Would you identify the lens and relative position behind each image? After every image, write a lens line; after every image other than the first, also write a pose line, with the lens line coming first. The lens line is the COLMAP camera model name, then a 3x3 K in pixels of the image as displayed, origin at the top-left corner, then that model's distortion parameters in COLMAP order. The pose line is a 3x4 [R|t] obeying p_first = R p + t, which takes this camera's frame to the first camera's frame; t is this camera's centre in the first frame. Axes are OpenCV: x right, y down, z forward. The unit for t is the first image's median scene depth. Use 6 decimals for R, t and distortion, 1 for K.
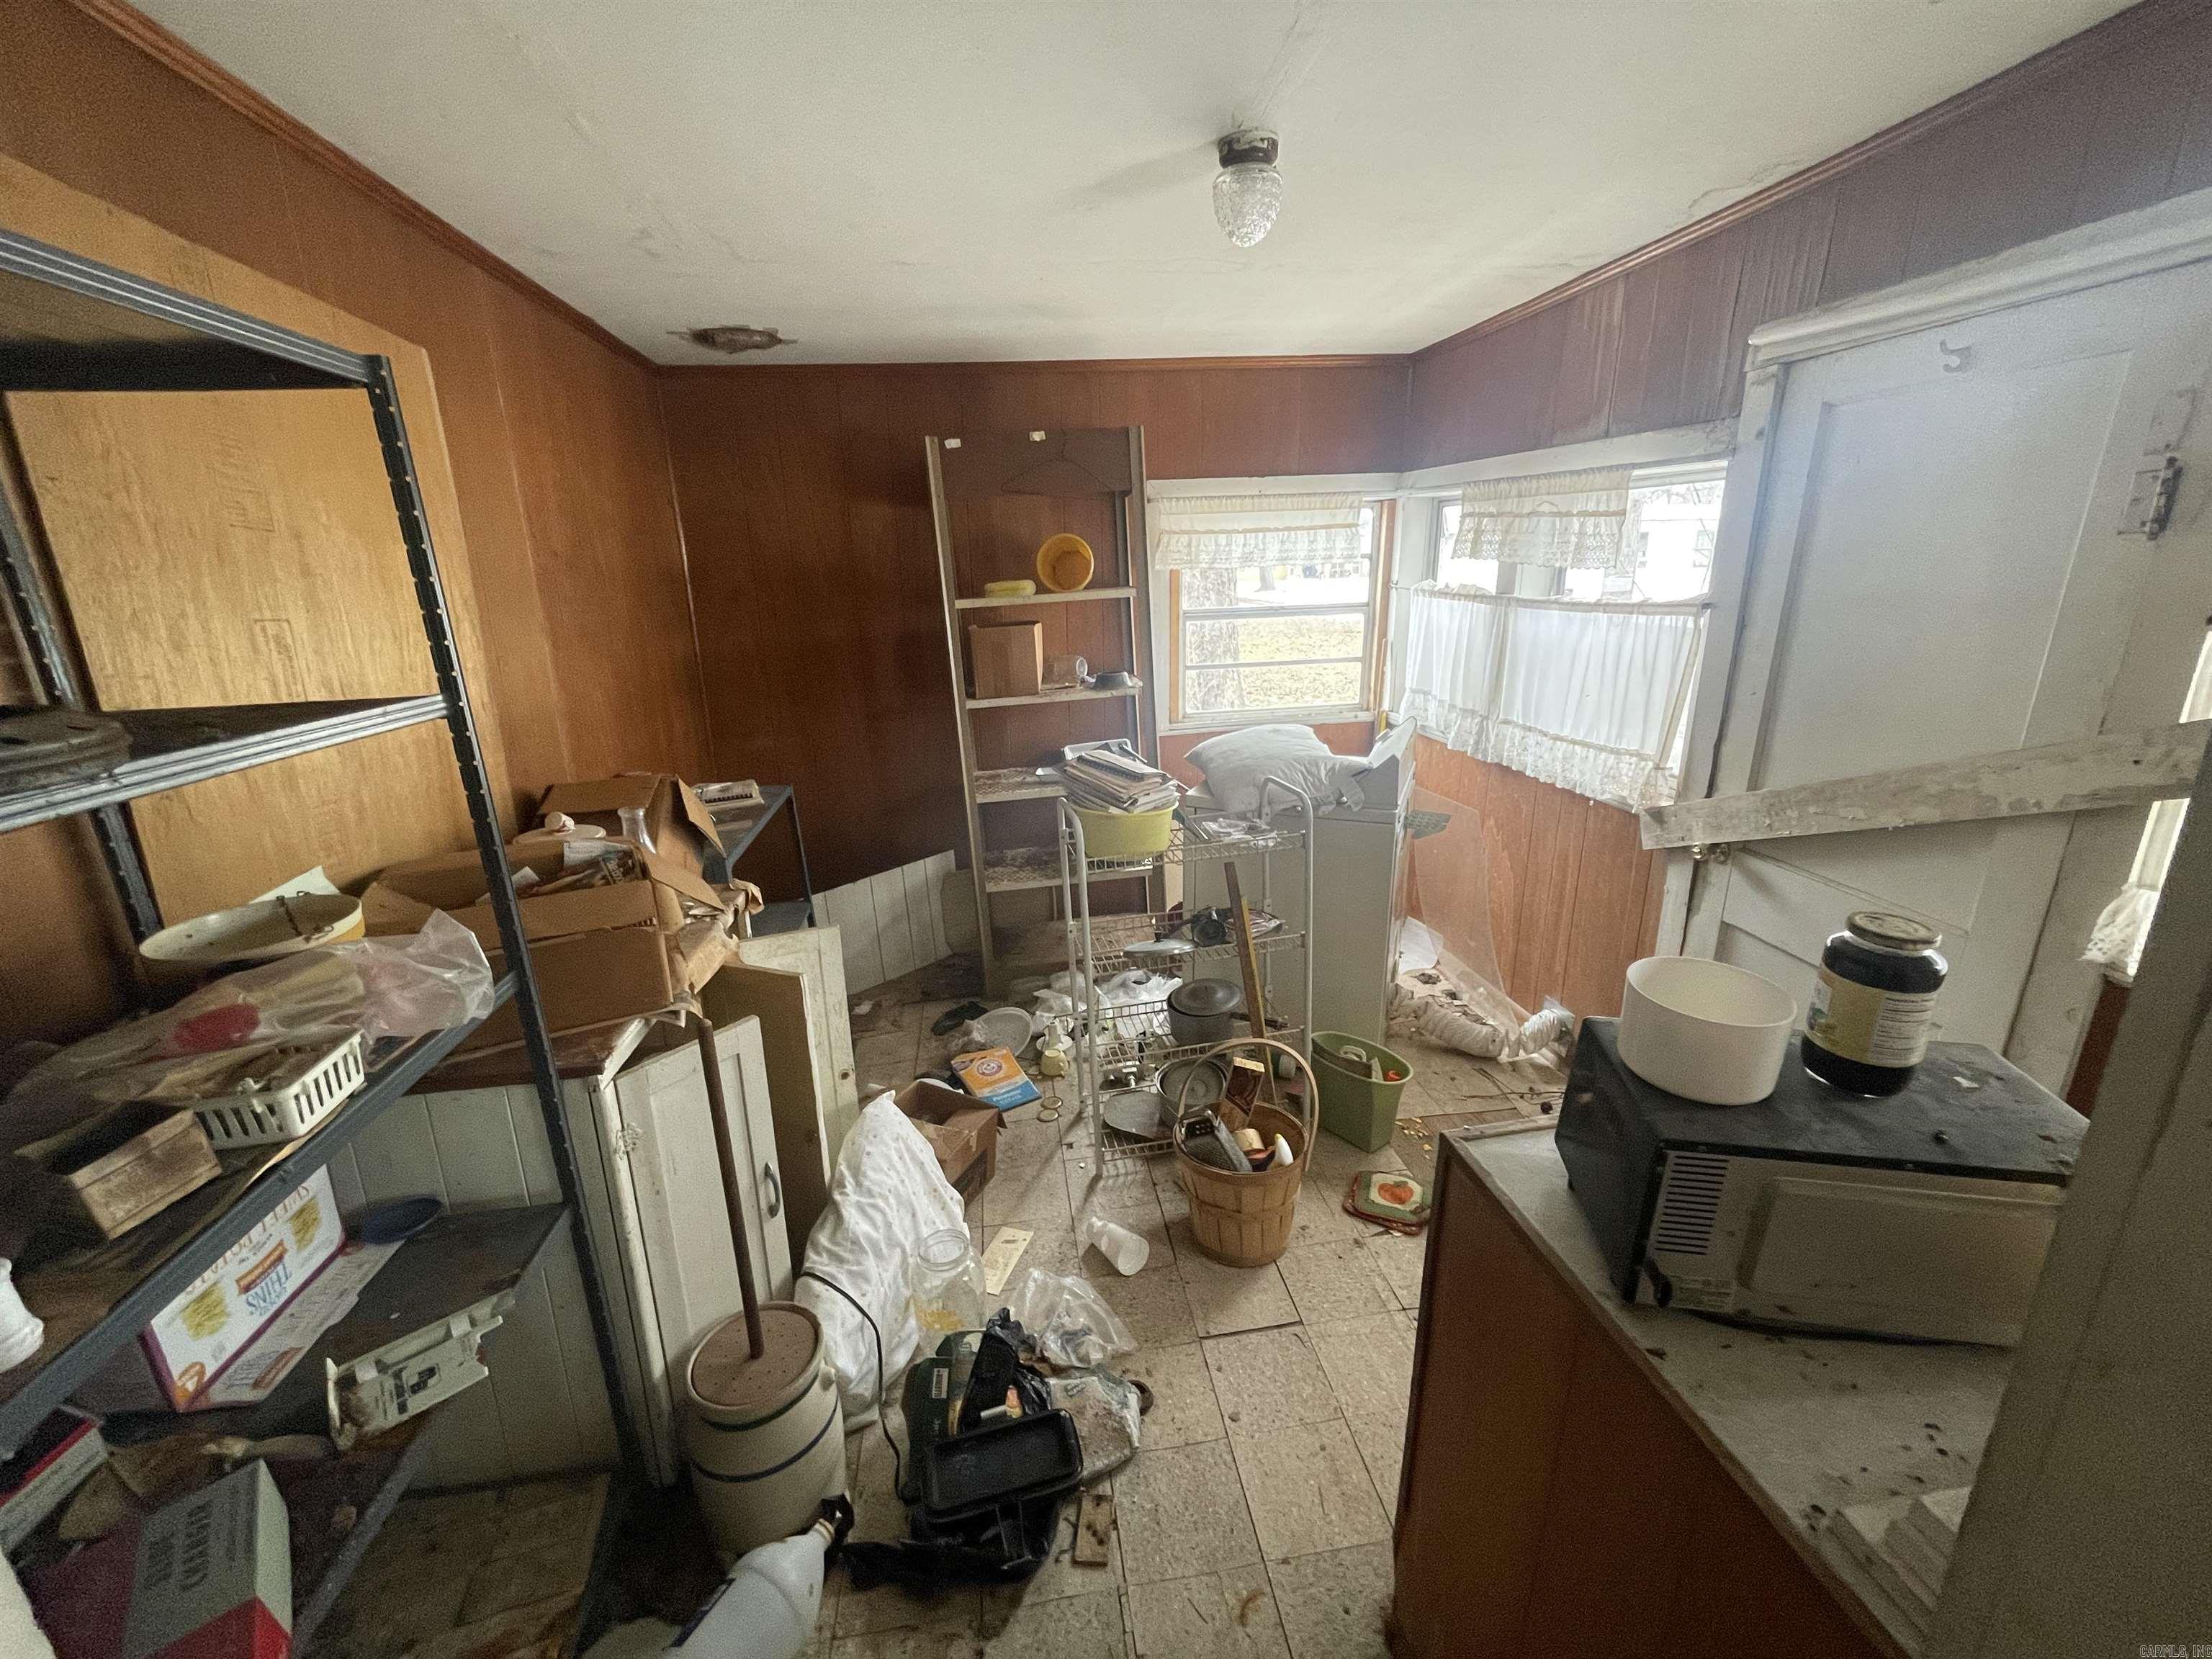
lens RADIAL K [[897.3, 0, 1106.0], [0, 897.3, 829.5], [0, 0, 1]] dist [-0.000324, -0.000074]
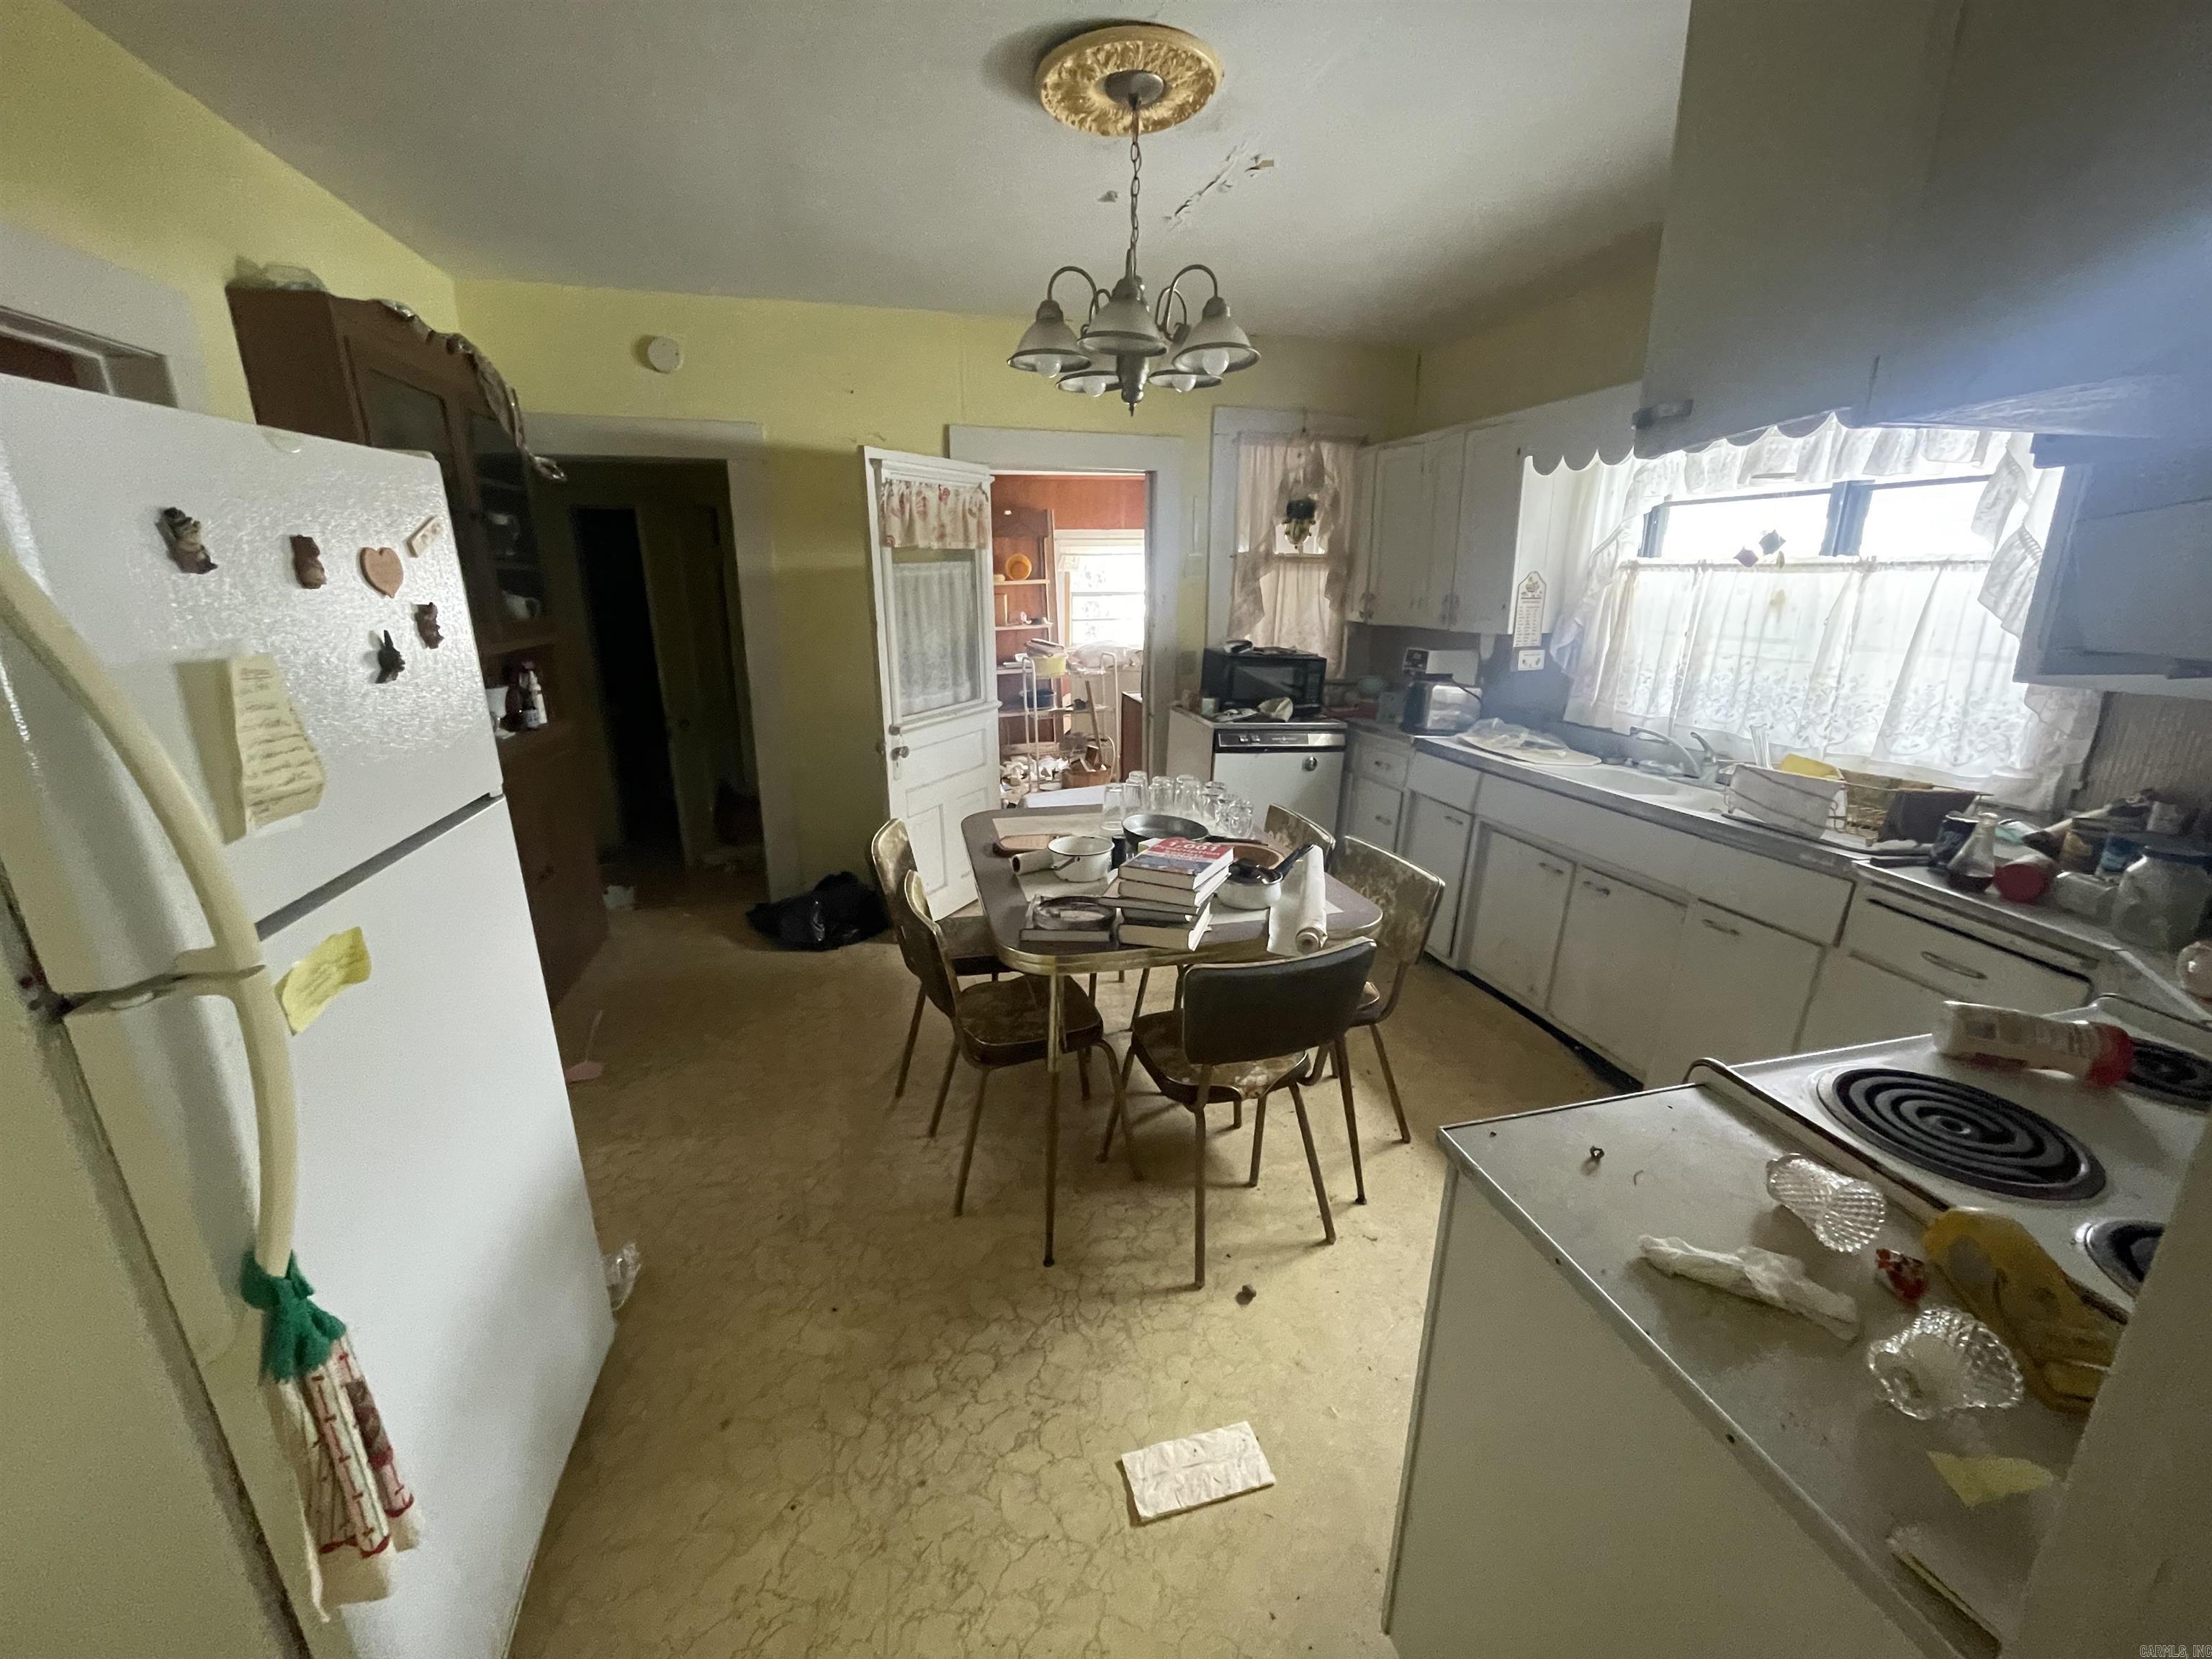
lens RADIAL K [[897.3, 0, 1106.0], [0, 897.3, 829.5], [0, 0, 1]] dist [-0.000324, -0.000074]
pose [[0.992951, -0.001714, 0.118510, -0.090847], [0.001384, 0.999995, 0.002871, 0.340941], [-0.118514, -0.002687, 0.992949, -1.213654]]
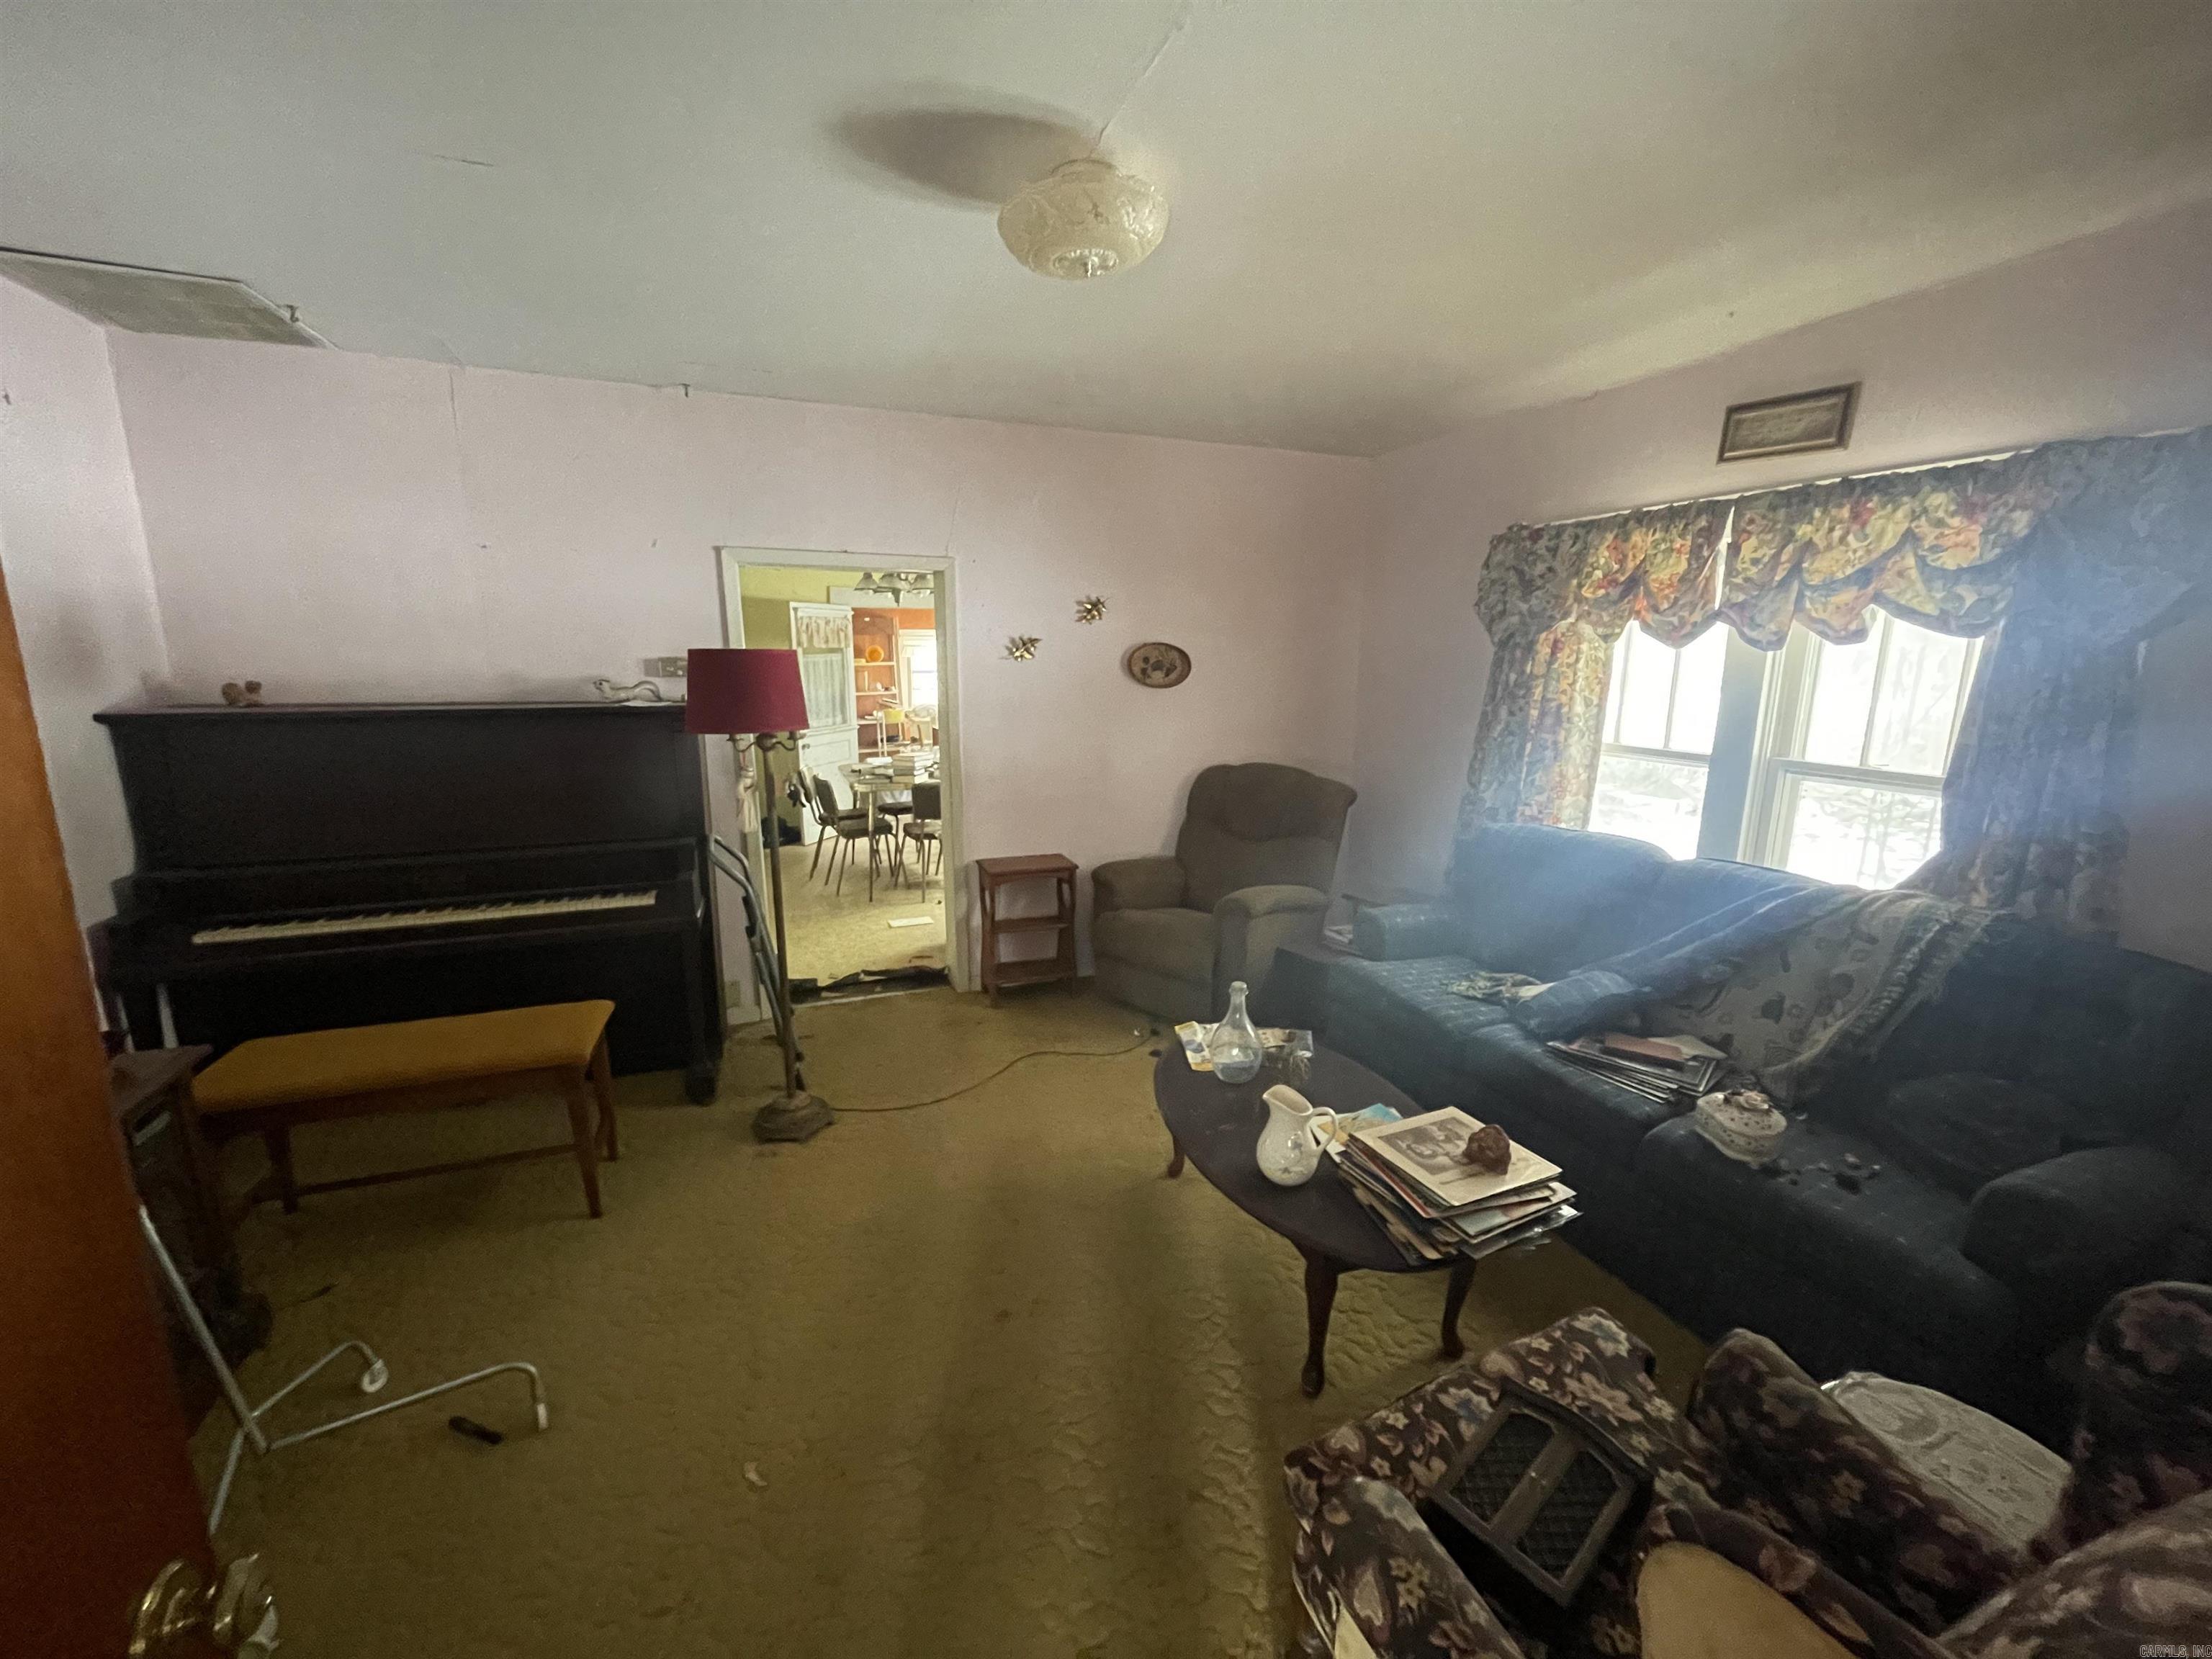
lens RADIAL K [[897.3, 0, 1106.0], [0, 897.3, 829.5], [0, 0, 1]] dist [-0.000324, -0.000074]
pose [[0.968328, -0.010847, 0.249444, -0.049478], [0.031883, 0.996249, -0.080447, 0.647488], [-0.247636, 0.085852, 0.965042, -2.368791]]
